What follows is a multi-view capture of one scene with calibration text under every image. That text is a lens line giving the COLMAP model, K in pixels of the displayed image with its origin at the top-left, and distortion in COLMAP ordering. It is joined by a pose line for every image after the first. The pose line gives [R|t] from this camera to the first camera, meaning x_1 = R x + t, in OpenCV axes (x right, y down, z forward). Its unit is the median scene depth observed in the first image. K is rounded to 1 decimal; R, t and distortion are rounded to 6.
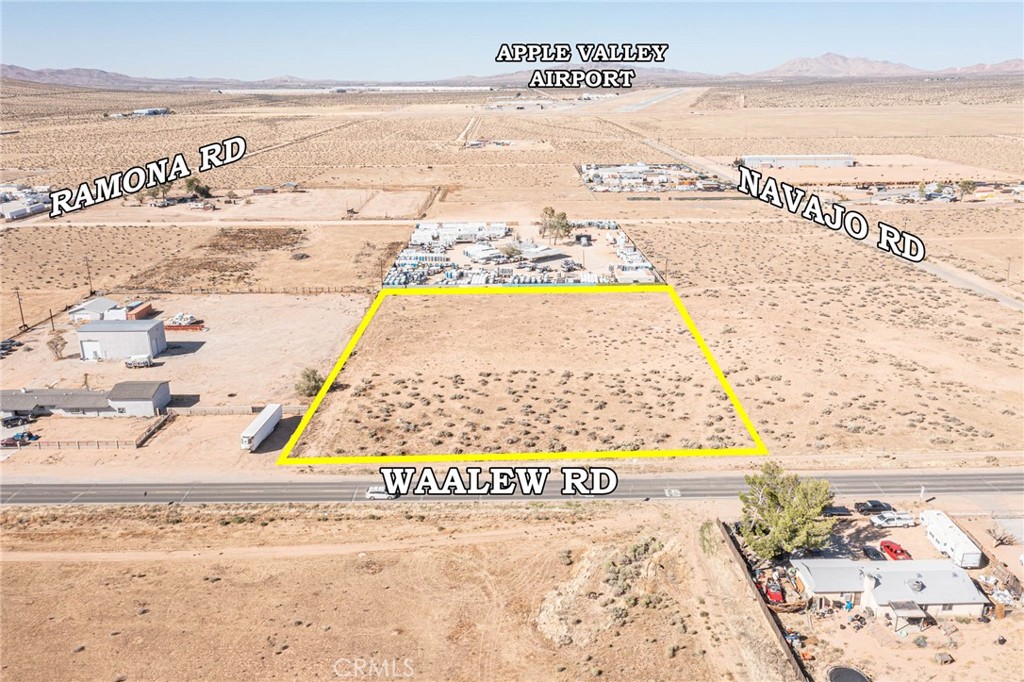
lens RADIAL K [[808.0, 0, 513.4], [0, 808.0, 348.0], [0, 0, 1]] dist [-0.009782, 0.014709]
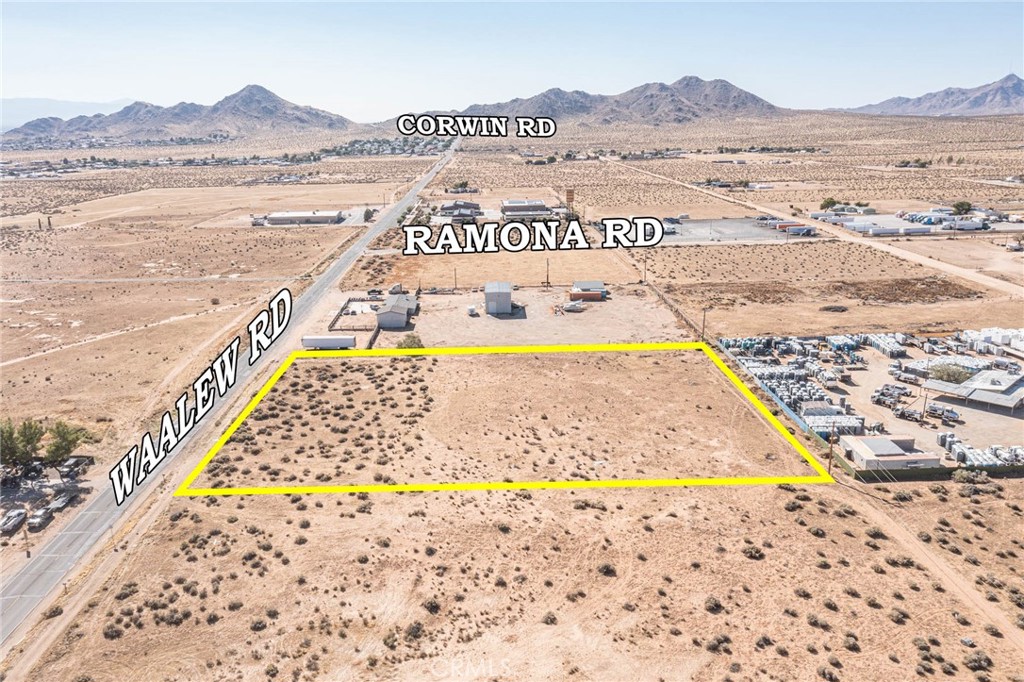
lens RADIAL K [[808.0, 0, 510.1], [0, 808.0, 303.3], [0, 0, 1]] dist [-0.009782, 0.014709]
pose [[0.019997, 0.225626, -0.974009, 0.998226], [-0.297643, 0.931375, 0.209640, -0.335540], [0.954468, 0.285714, 0.085781, 0.978318]]
